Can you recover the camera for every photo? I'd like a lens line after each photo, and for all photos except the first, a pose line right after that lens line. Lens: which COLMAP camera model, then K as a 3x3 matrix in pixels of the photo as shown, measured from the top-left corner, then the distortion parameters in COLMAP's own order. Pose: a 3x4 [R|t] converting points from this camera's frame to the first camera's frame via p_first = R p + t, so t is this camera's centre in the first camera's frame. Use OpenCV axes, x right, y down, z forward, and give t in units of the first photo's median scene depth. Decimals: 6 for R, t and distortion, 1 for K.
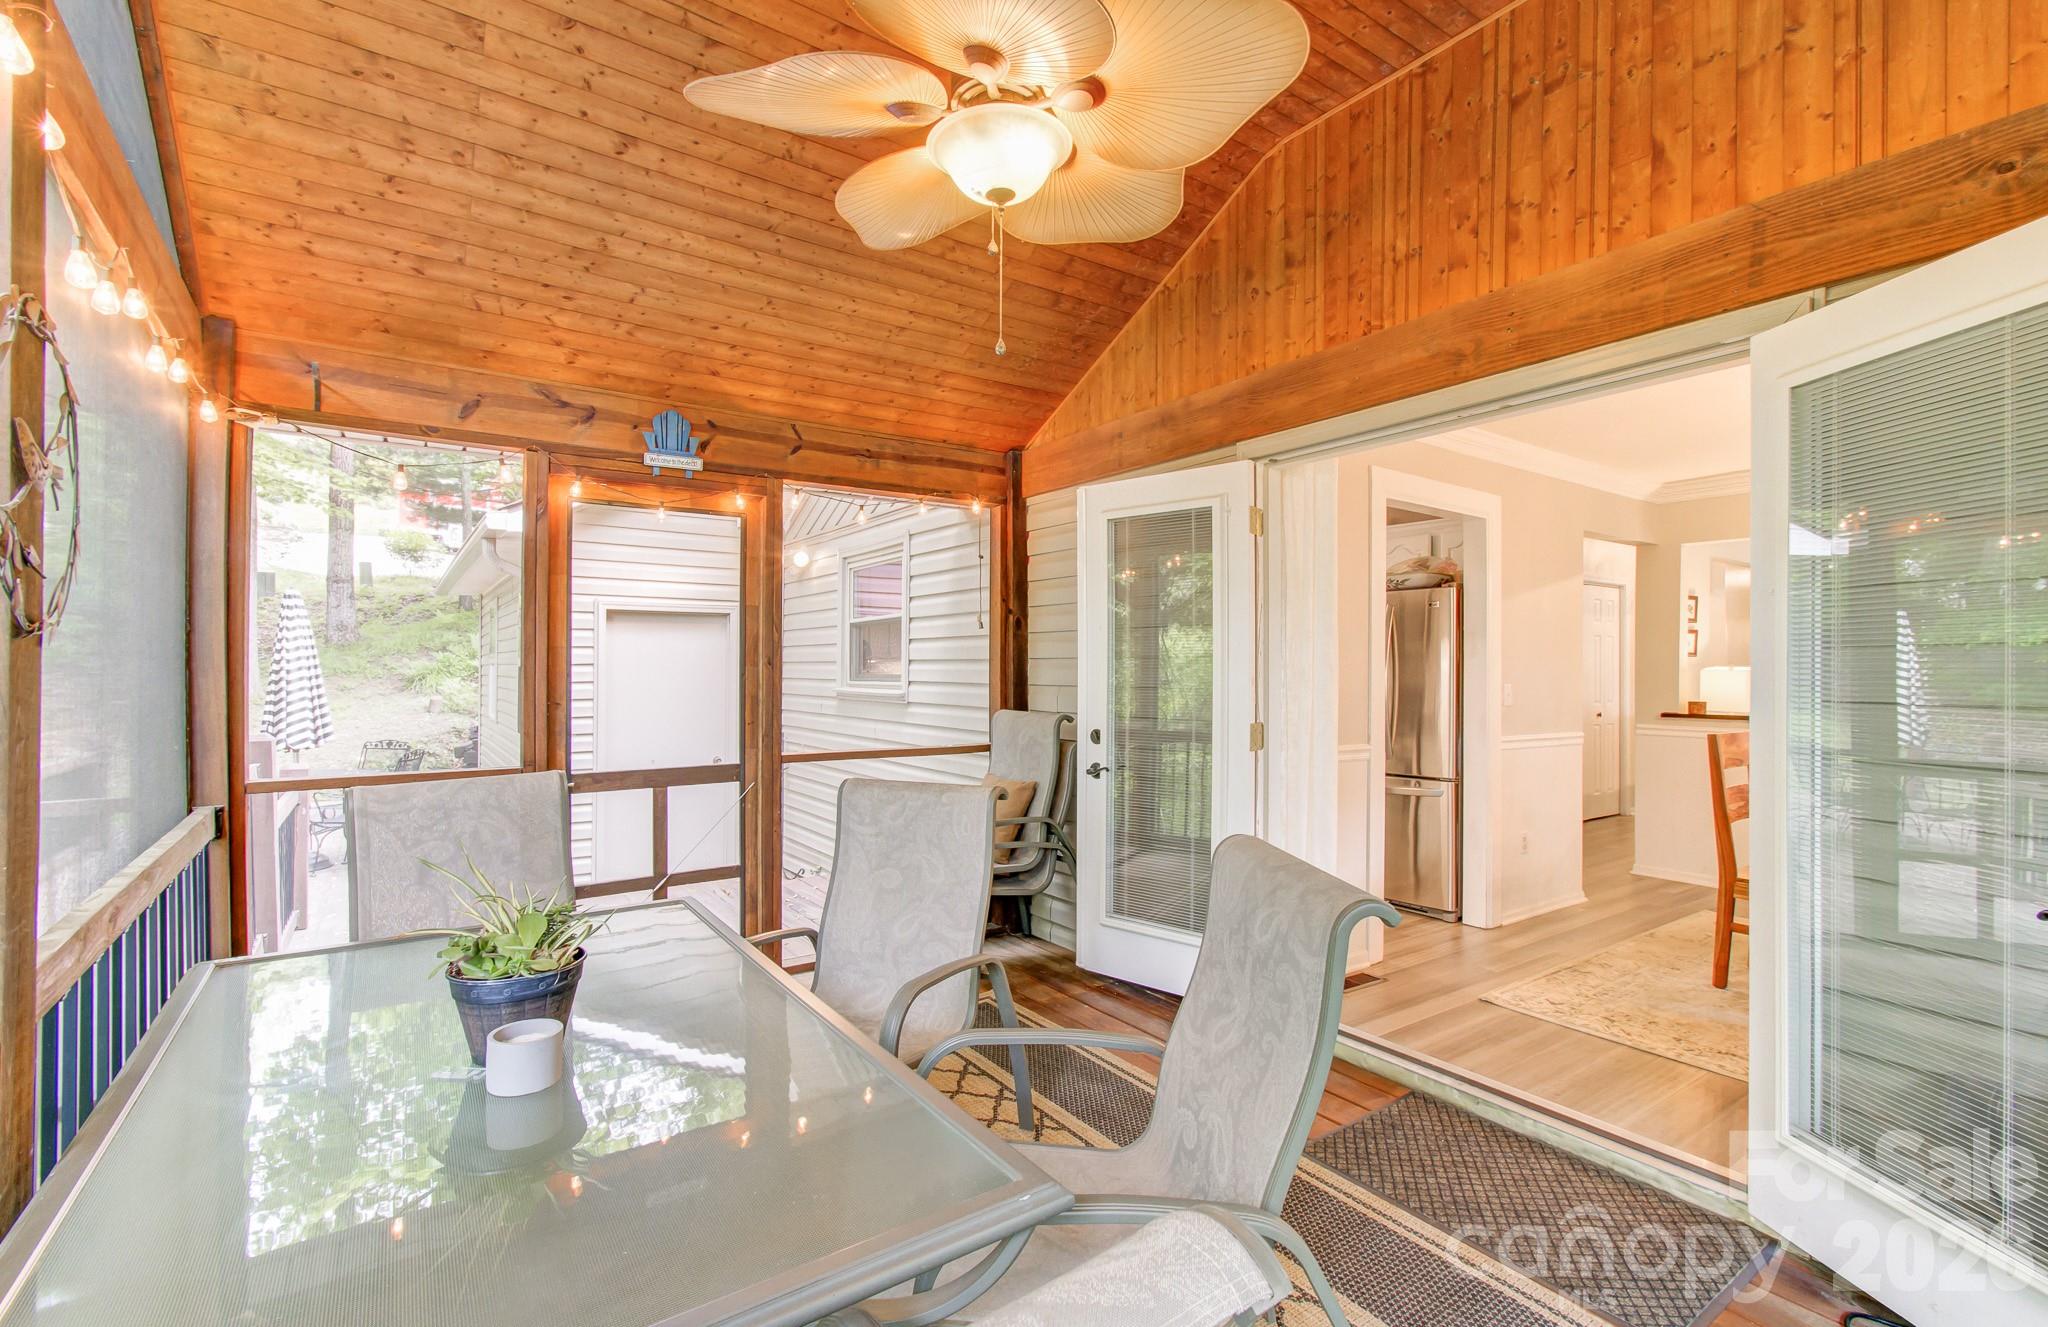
lens RADIAL K [[890.2, 0, 1028.2], [0, 890.2, 676.7], [0, 0, 1]] dist [0.050621, -0.000013]
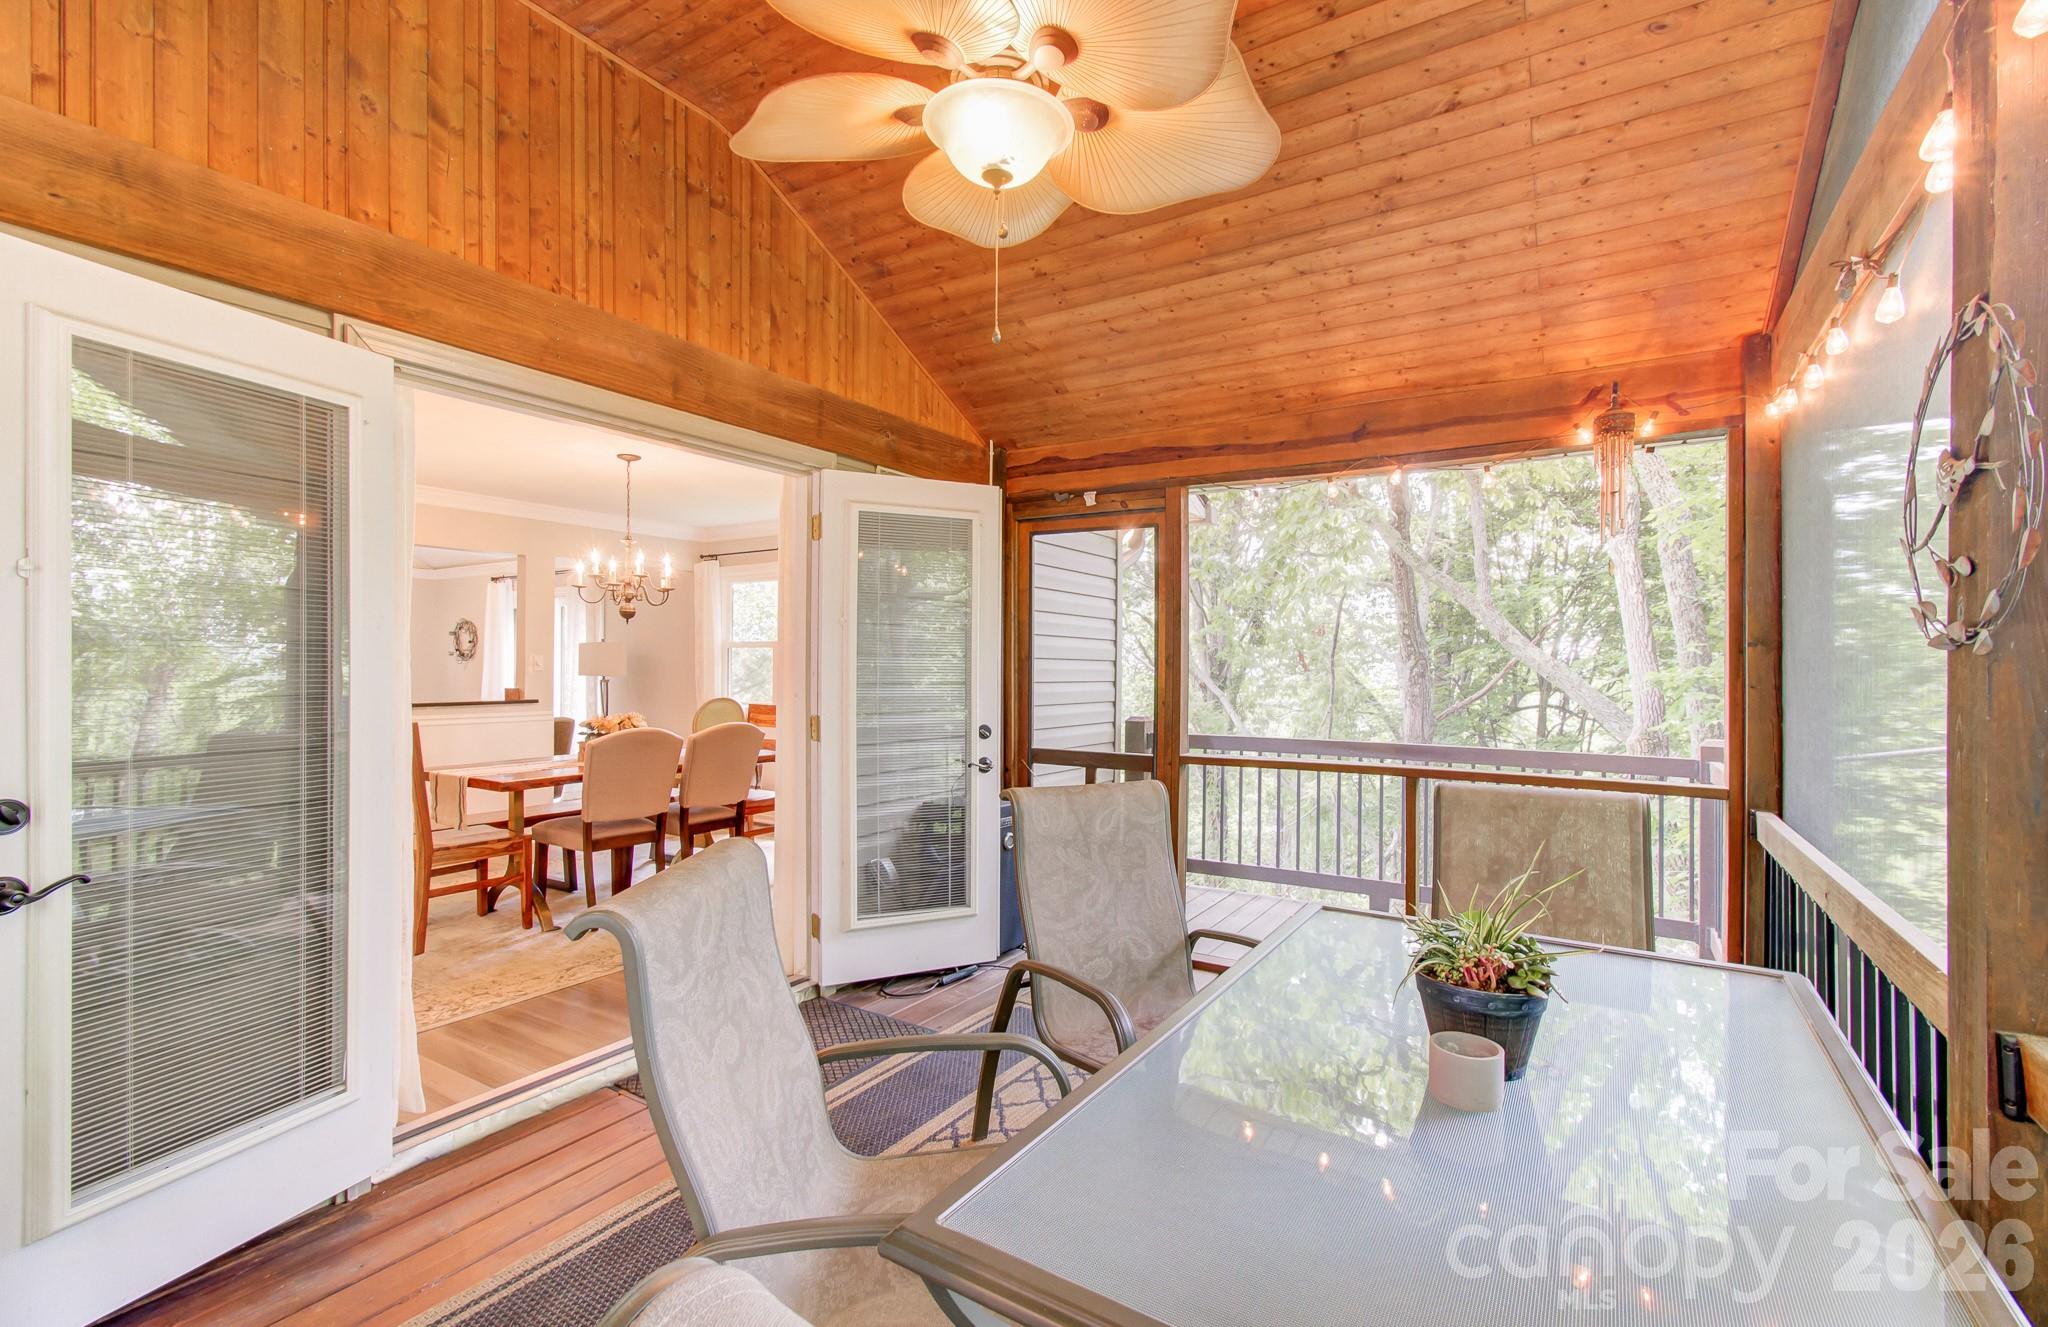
lens RADIAL K [[890.2, 0, 1028.2], [0, 890.2, 676.7], [0, 0, 1]] dist [0.050621, -0.000013]
pose [[-0.321621, -0.014970, 0.946750, -0.669498], [-0.004252, 0.999888, 0.014366, -0.012069], [-0.946859, 0.000595, -0.321648, 0.884850]]
